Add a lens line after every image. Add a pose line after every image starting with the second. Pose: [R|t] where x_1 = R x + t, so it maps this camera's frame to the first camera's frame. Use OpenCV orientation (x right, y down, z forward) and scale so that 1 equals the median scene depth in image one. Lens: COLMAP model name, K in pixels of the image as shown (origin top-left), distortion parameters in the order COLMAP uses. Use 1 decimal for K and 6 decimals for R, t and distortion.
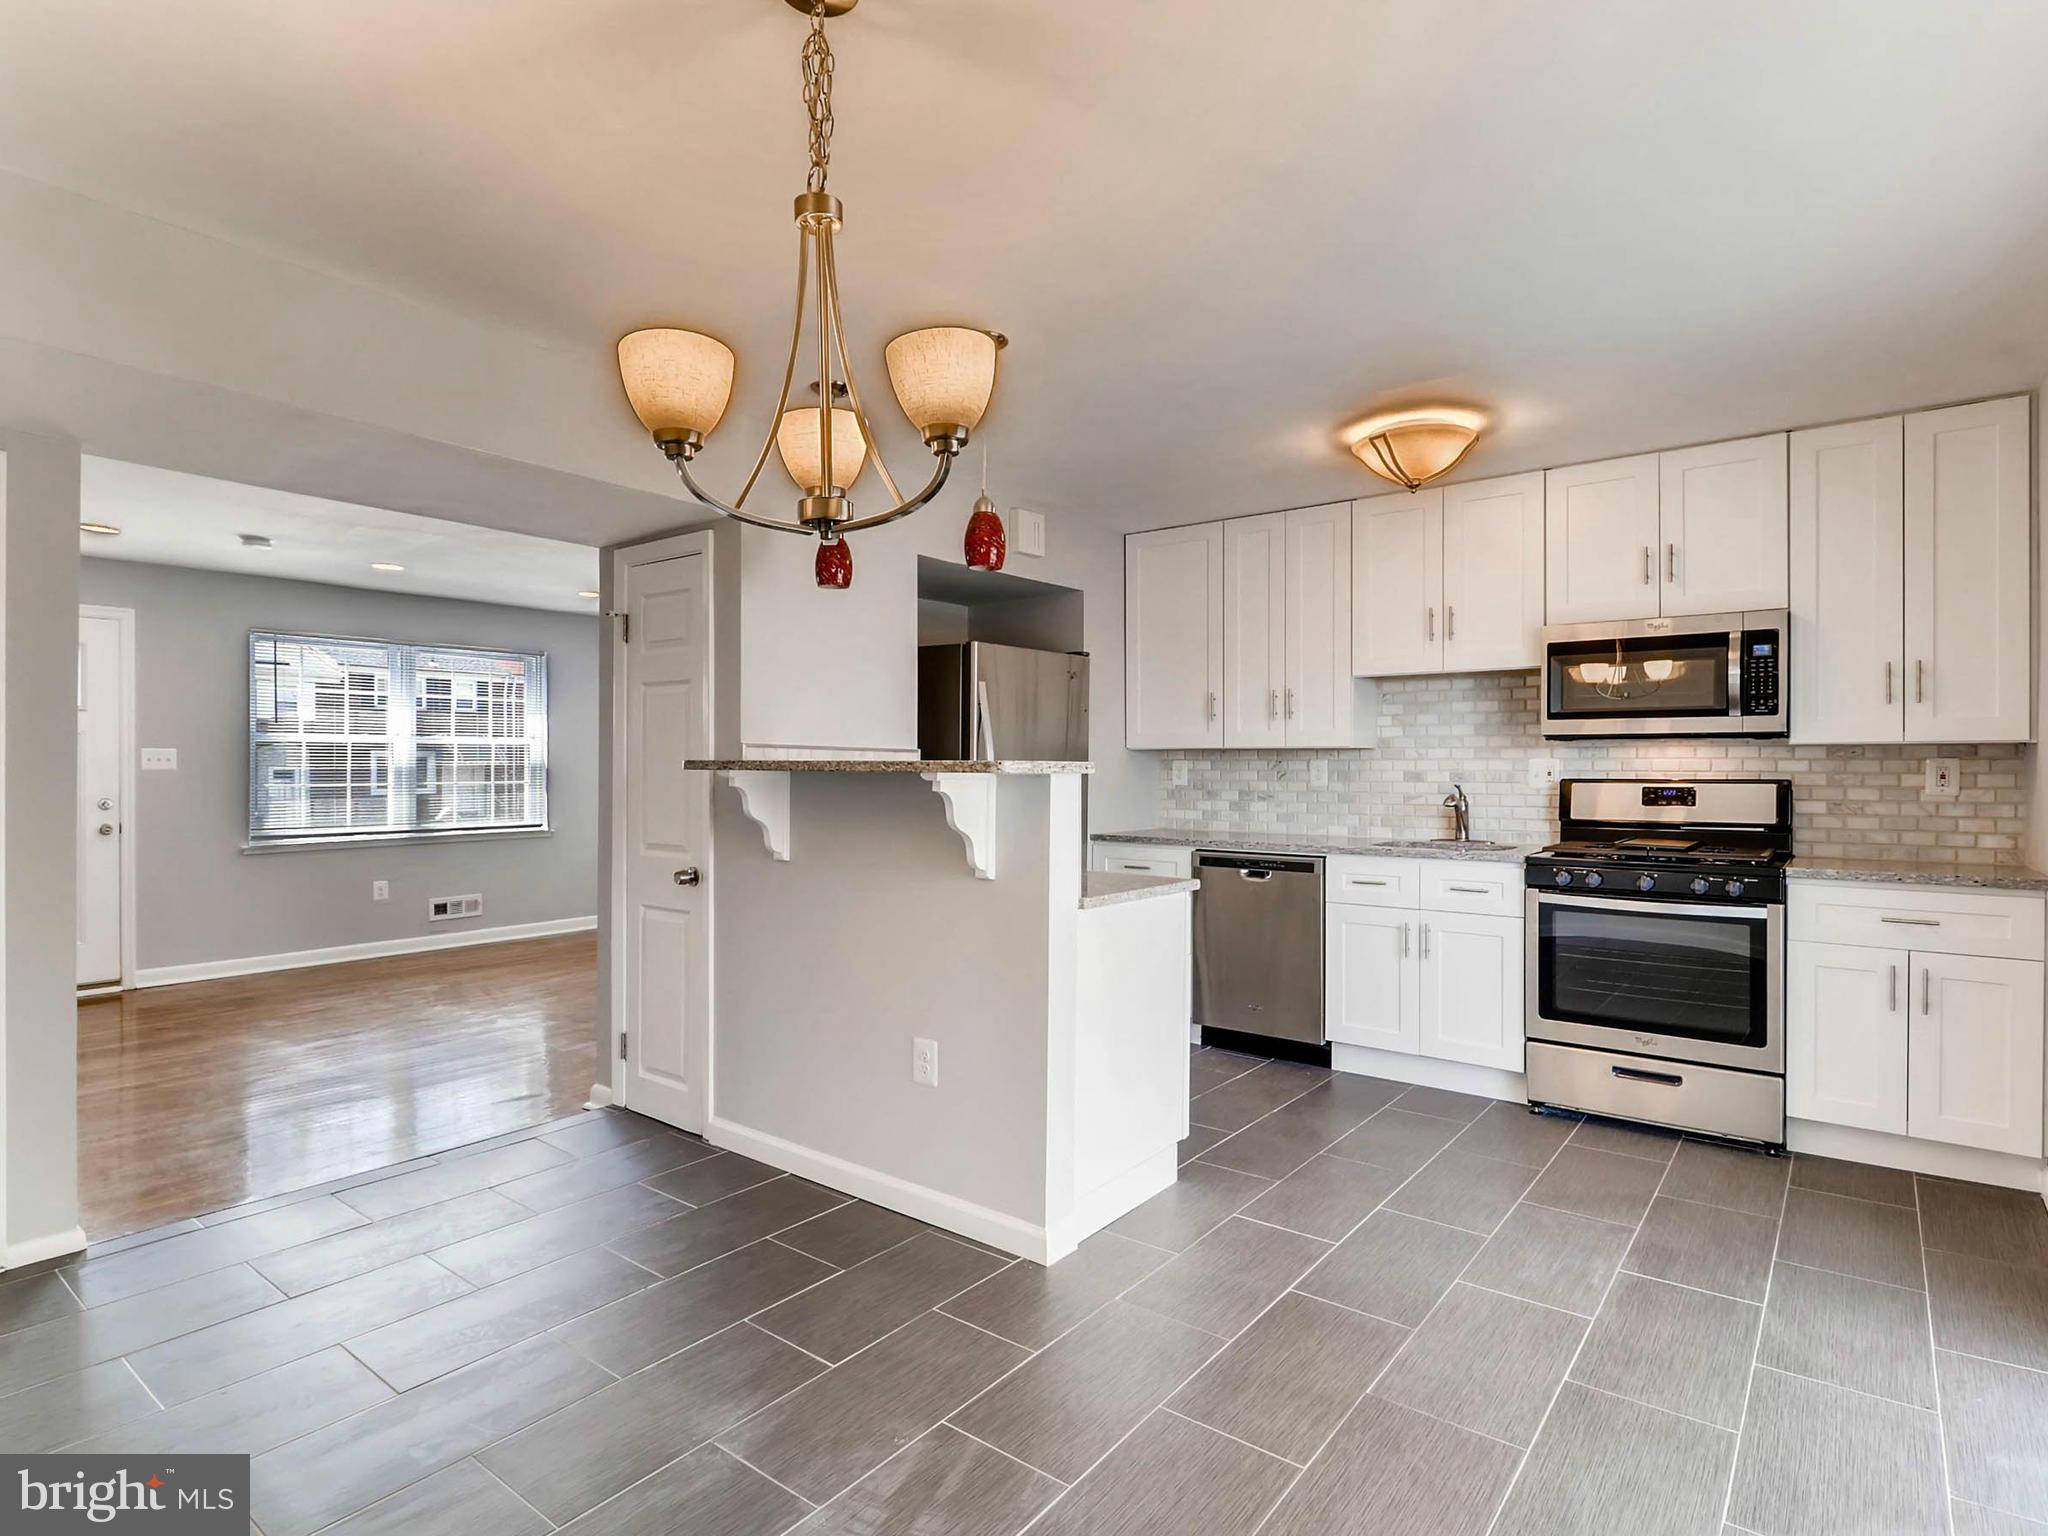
lens RADIAL K [[1059.1, 0, 1037.1], [0, 1059.1, 763.8], [0, 0, 1]] dist [0.023383, -0.016273]
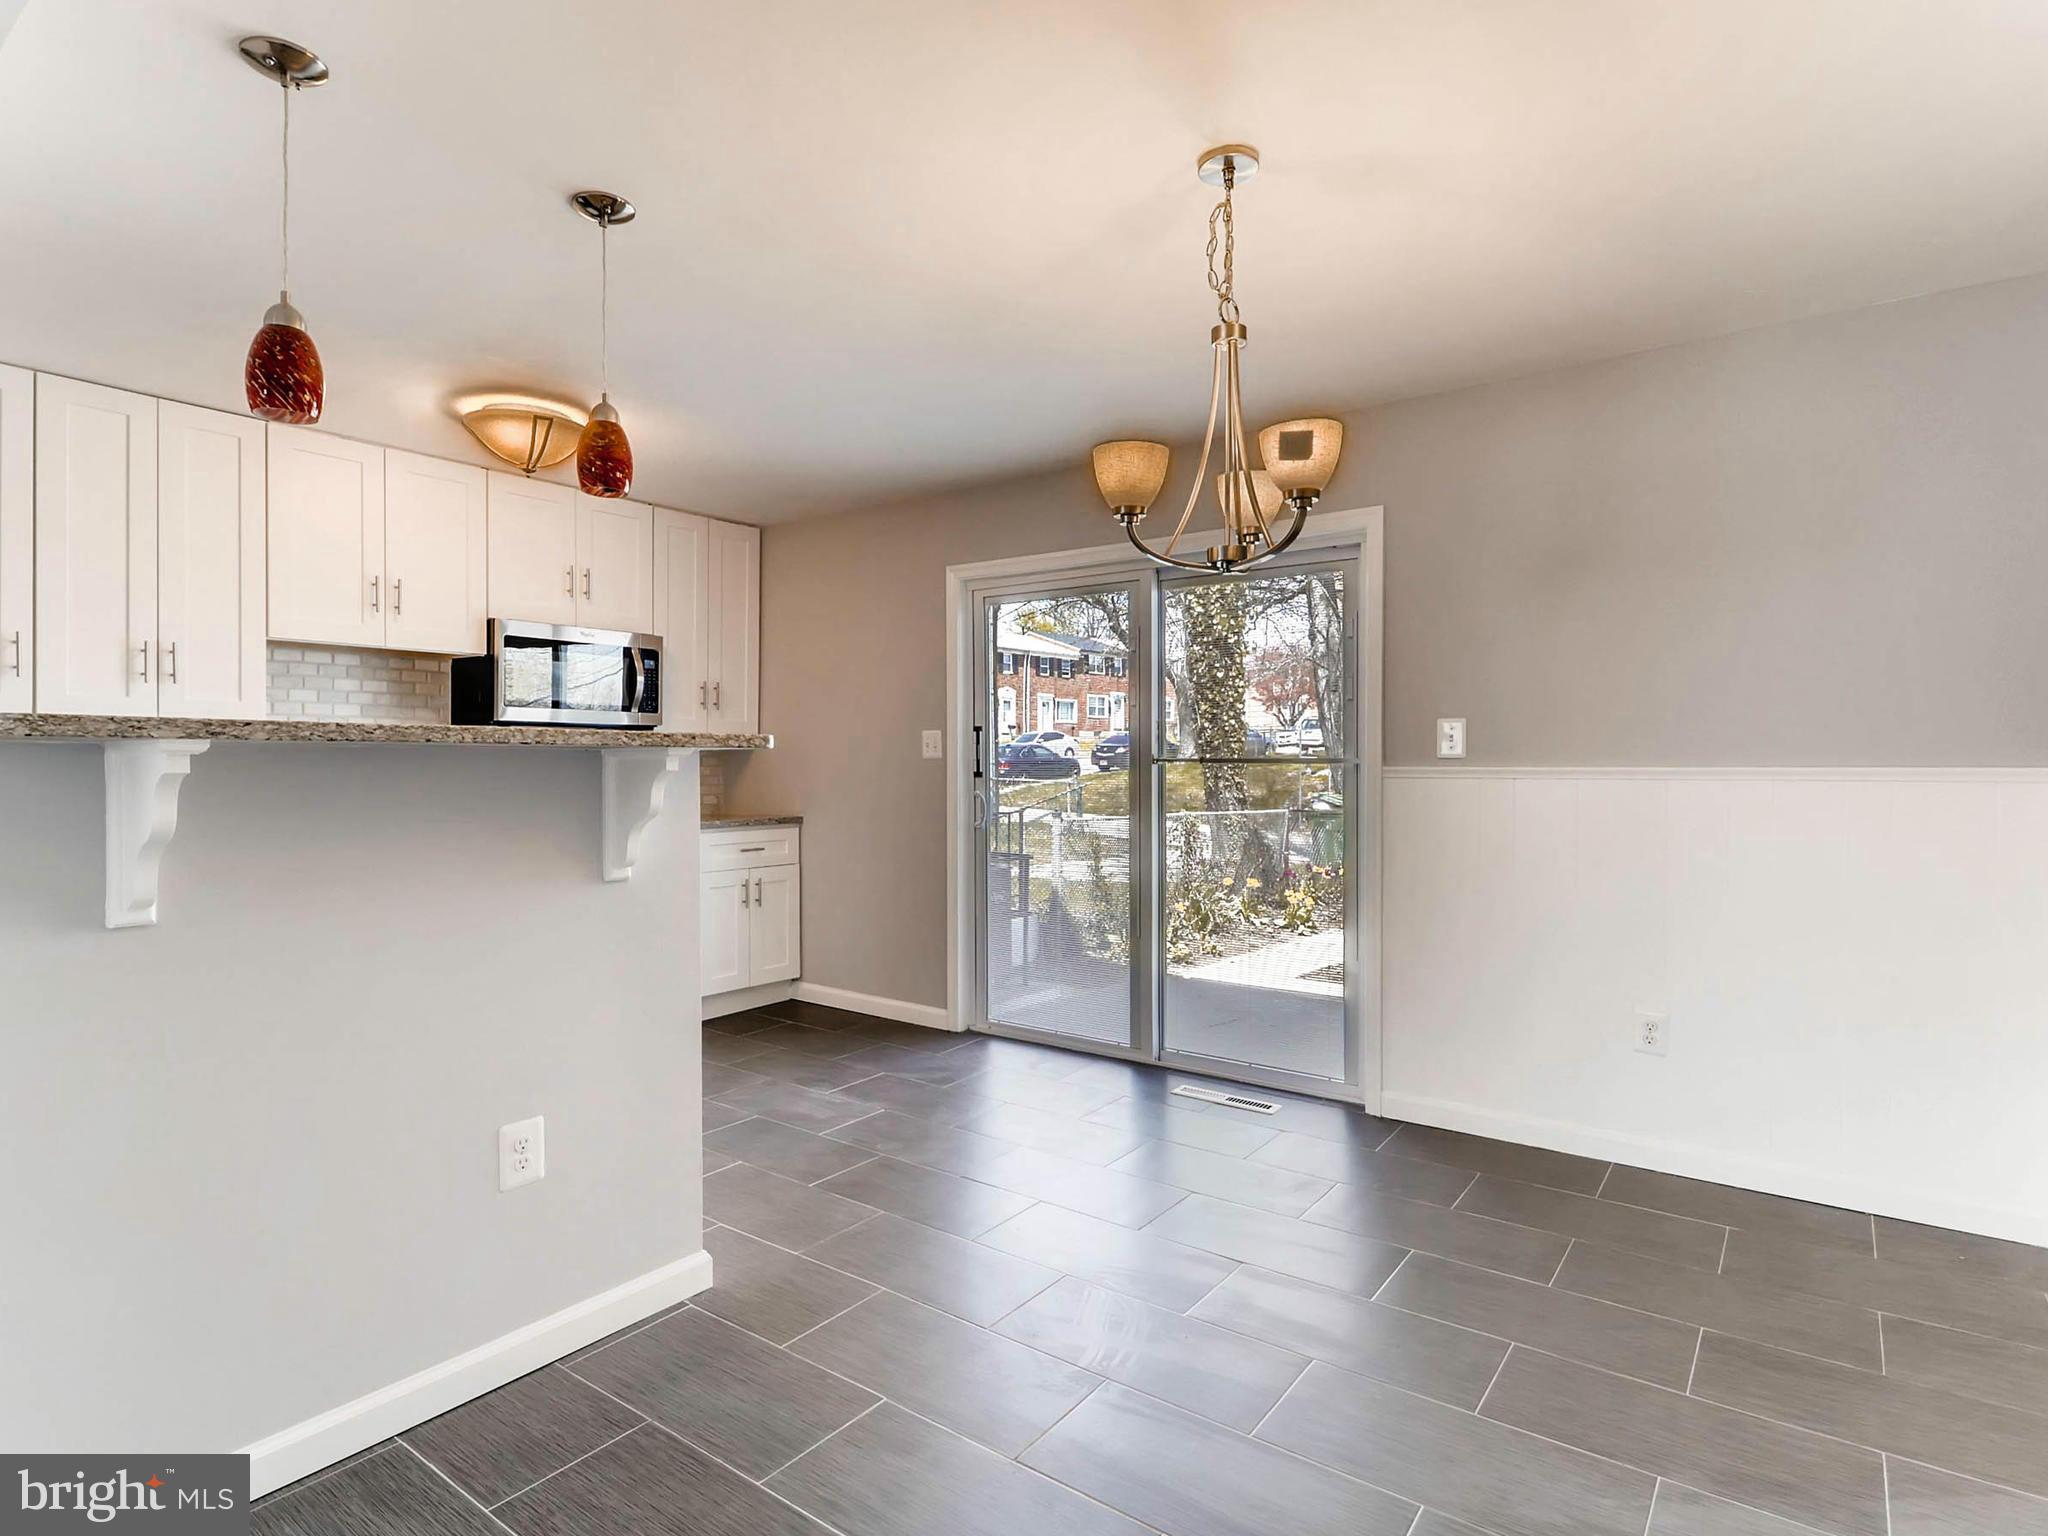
lens RADIAL K [[1059.1, 0, 1037.1], [0, 1059.1, 763.8], [0, 0, 1]] dist [0.023383, -0.016273]
pose [[-0.019601, -0.002113, 0.999806, -0.629135], [-0.000506, 0.999998, 0.002104, 0.014537], [-0.999808, -0.000465, -0.019602, 0.510447]]
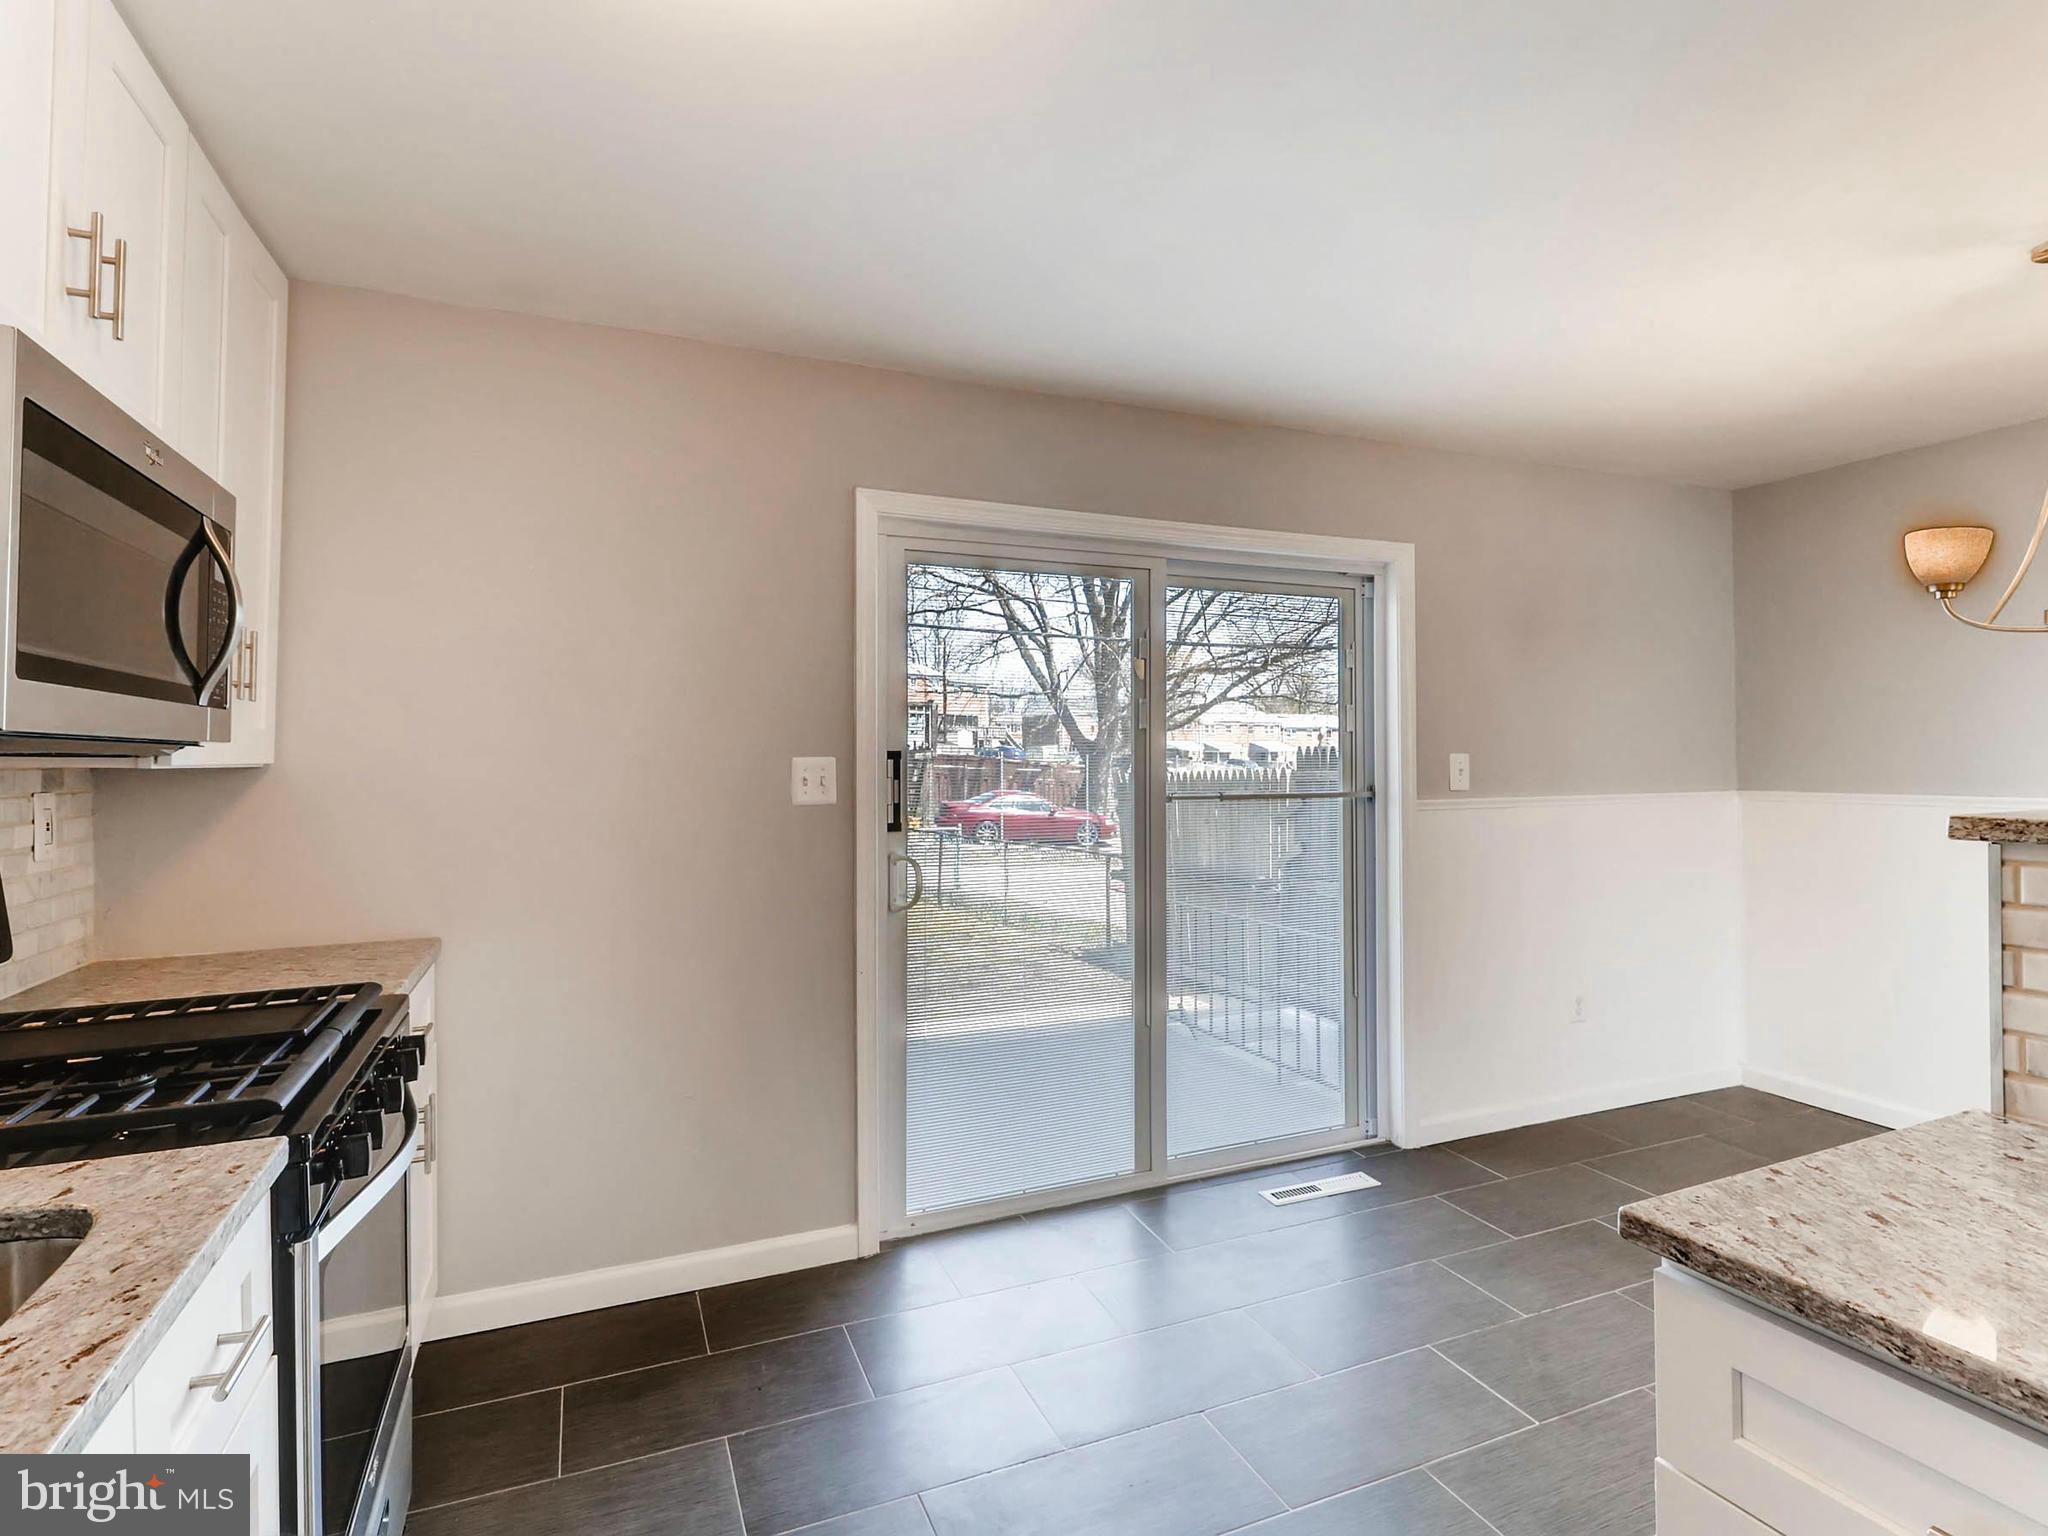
lens RADIAL K [[1046.6, 0, 1030.1], [0, 1046.6, 749.6], [0, 0, 1]] dist [0.020430, -0.014264]
pose [[-0.874359, 0.007191, 0.485227, 0.130466], [0.003981, 0.999963, -0.007646, -0.020566], [-0.485264, -0.004754, -0.874355, 1.164067]]
